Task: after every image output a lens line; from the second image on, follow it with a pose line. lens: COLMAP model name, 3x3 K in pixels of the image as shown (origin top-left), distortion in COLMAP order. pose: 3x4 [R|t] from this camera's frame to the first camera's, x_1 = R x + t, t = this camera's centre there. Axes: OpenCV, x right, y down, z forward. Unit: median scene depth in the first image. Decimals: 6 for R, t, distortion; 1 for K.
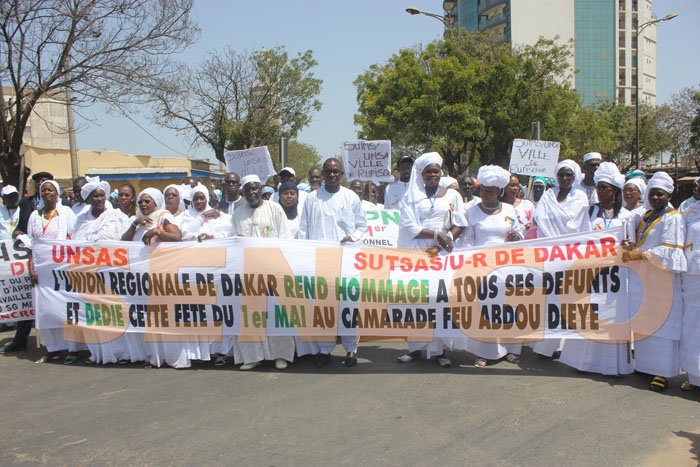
lens RADIAL K [[589.0, 0, 350.7], [0, 589.0, 239.1], [0, 0, 1]] dist [-0.144152, 0.090977]
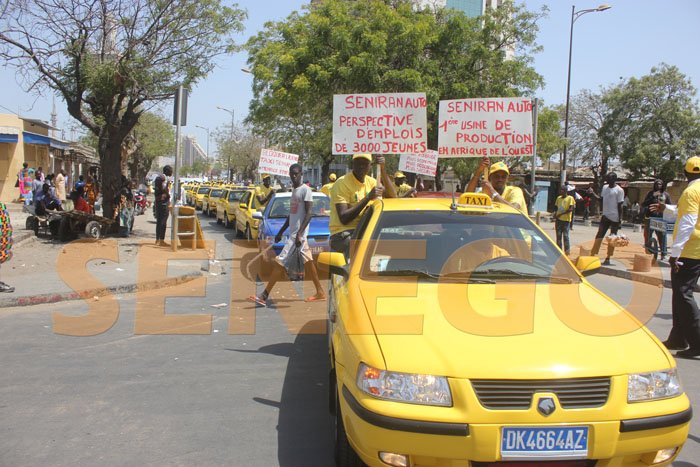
lens RADIAL K [[589.0, 0, 348.6], [0, 589.0, 239.6], [0, 0, 1]] dist [-0.144152, 0.090977]
pose [[0.963377, 0.037295, 0.265544, -0.084058], [-0.043217, 0.998930, 0.016489, -0.015358], [-0.264645, -0.027361, 0.963958, 0.264089]]
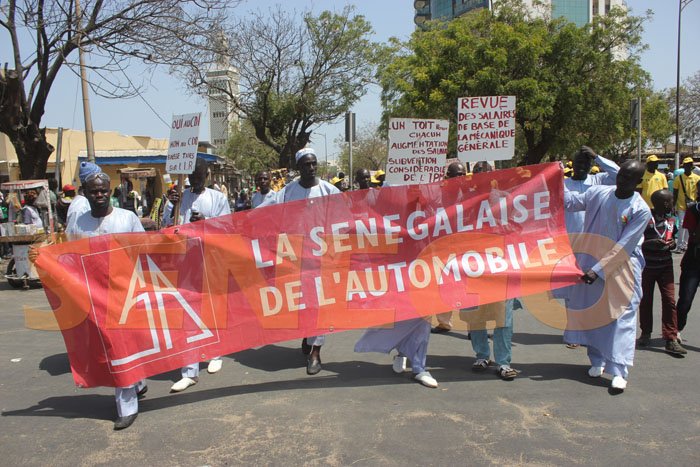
lens RADIAL K [[589.0, 0, 342.4], [0, 589.0, 242.5], [0, 0, 1]] dist [-0.144152, 0.090977]
pose [[0.997465, -0.009415, 0.070539, -0.159735], [0.007431, 0.999571, 0.028333, -0.005250], [-0.070776, -0.027737, 0.997107, 0.121469]]
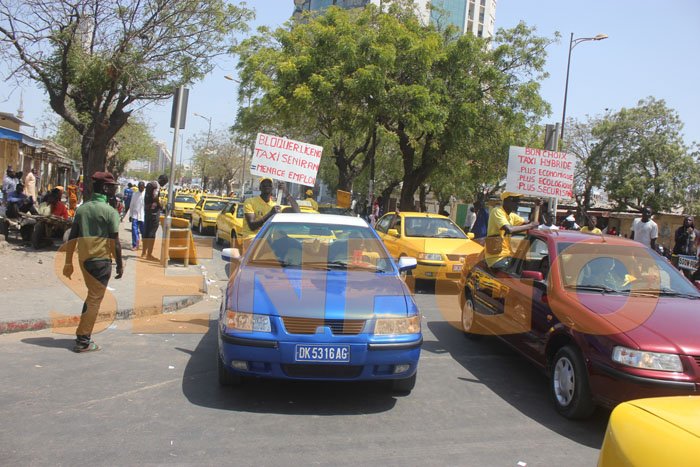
lens RADIAL K [[589.0, 0, 357.3], [0, 589.0, 237.7], [0, 0, 1]] dist [-0.144152, 0.090977]
pose [[0.939240, 0.092685, 0.330511, -0.107137], [-0.091926, 0.995604, -0.017964, -0.019151], [-0.330723, -0.013510, 0.943631, 0.316253]]
